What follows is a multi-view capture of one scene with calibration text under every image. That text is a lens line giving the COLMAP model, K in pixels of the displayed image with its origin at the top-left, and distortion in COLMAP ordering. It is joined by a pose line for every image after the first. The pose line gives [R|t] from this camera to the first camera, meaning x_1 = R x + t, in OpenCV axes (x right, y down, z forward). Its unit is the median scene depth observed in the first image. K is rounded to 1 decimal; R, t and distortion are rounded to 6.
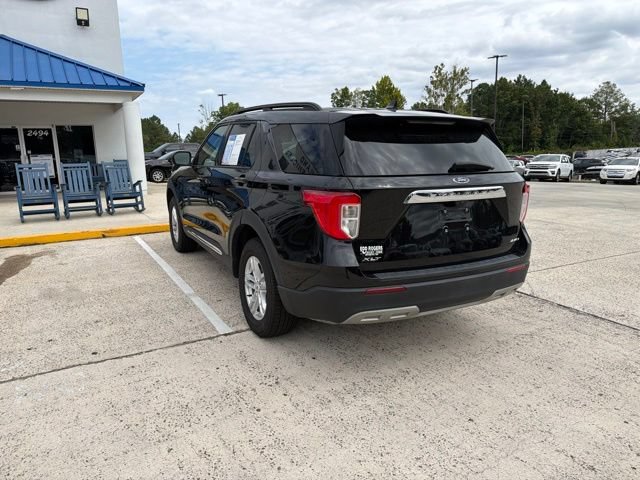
lens RADIAL K [[449.2, 0, 317.2], [0, 449.2, 239.7], [0, 0, 1]] dist [0.032620, -0.037341]
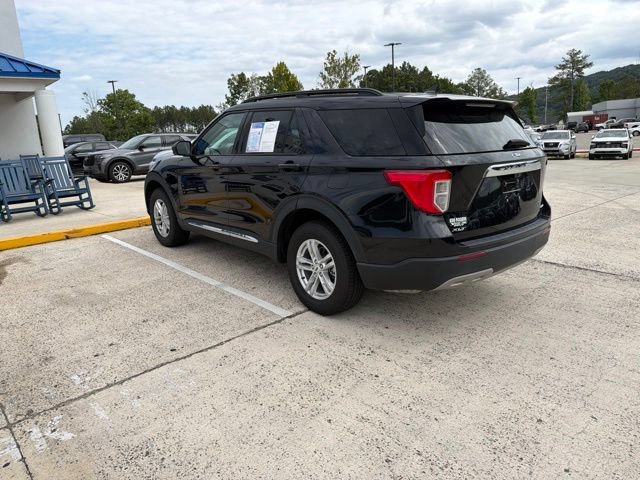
lens RADIAL K [[449.2, 0, 317.7], [0, 449.2, 234.6], [0, 0, 1]] dist [0.032620, -0.037341]
pose [[0.974036, -0.077665, 0.212654, -0.314440], [0.073958, 0.996939, 0.025345, 0.001366], [-0.213972, -0.008960, 0.976799, -0.011822]]
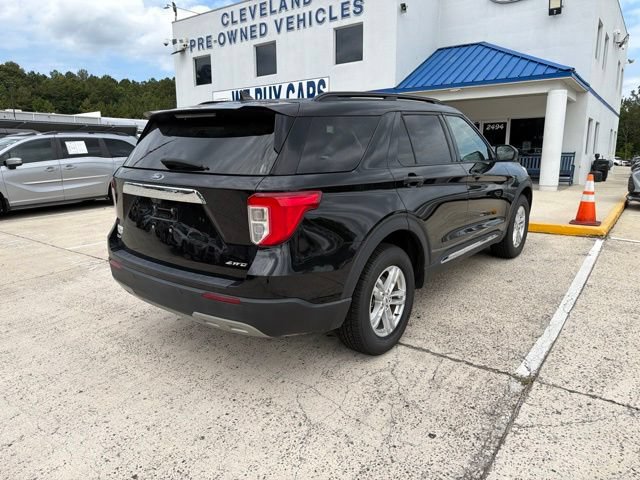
lens RADIAL K [[449.2, 0, 316.6], [0, 449.2, 242.4], [0, 0, 1]] dist [0.032620, -0.037341]
pose [[0.390898, 0.196868, -0.899134, 0.971627], [-0.174886, 0.974949, 0.137436, -0.136900], [0.903667, 0.103522, 0.415535, 0.669004]]
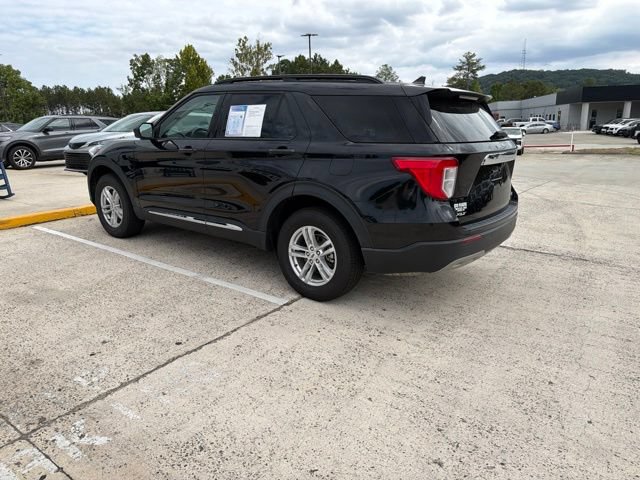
lens RADIAL K [[449.2, 0, 320.5], [0, 449.2, 240.1], [0, 0, 1]] dist [0.032620, -0.037341]
pose [[0.911135, -0.100768, 0.399598, -0.480170], [0.078446, 0.994324, 0.071876, -0.001627], [-0.404573, -0.034142, 0.913868, 0.040580]]
